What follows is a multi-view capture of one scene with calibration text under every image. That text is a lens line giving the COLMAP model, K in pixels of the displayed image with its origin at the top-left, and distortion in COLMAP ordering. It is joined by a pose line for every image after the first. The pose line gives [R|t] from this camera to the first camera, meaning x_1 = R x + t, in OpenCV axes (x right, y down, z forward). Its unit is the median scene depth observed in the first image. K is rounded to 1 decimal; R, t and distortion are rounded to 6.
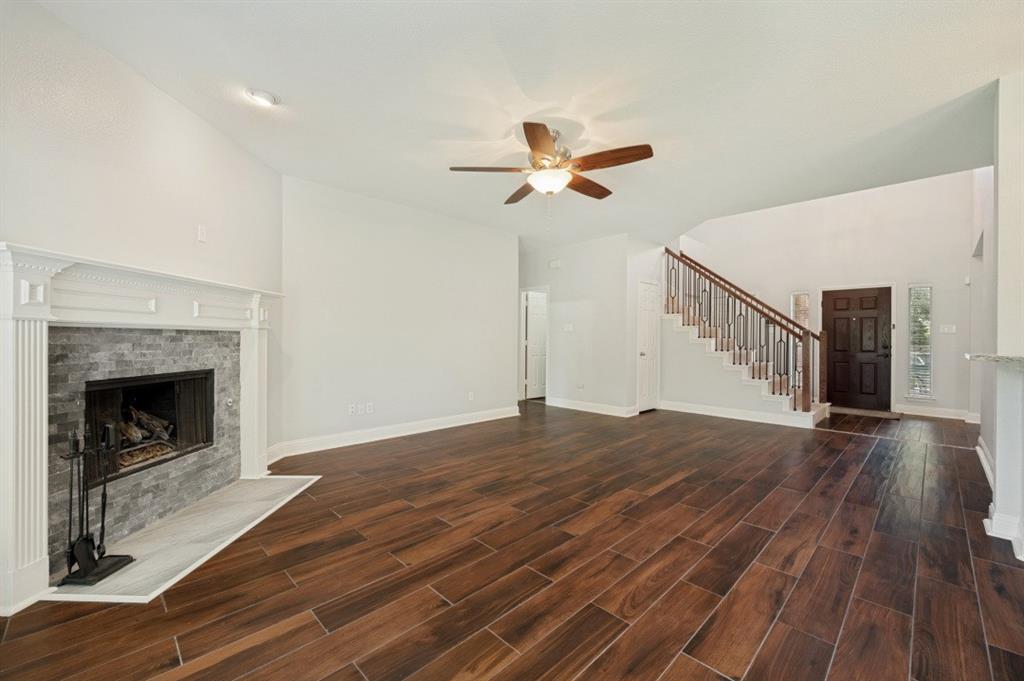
lens RADIAL K [[411.9, 0, 503.8], [0, 411.9, 340.7], [0, 0, 1]] dist [0.000337, -0.000129]
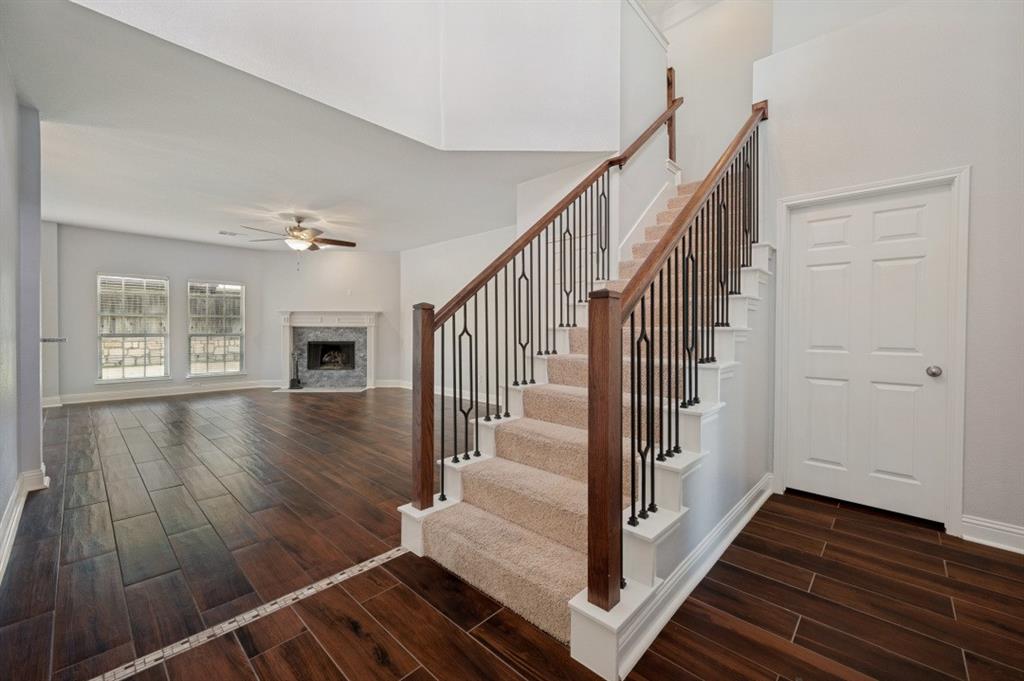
lens RADIAL K [[411.9, 0, 503.8], [0, 411.9, 340.7], [0, 0, 1]] dist [0.000337, -0.000129]
pose [[0.040135, 0.022132, -0.998949, 2.217627], [-0.005093, 0.999746, 0.021945, -0.000183], [0.999181, 0.004207, 0.040238, 2.052712]]
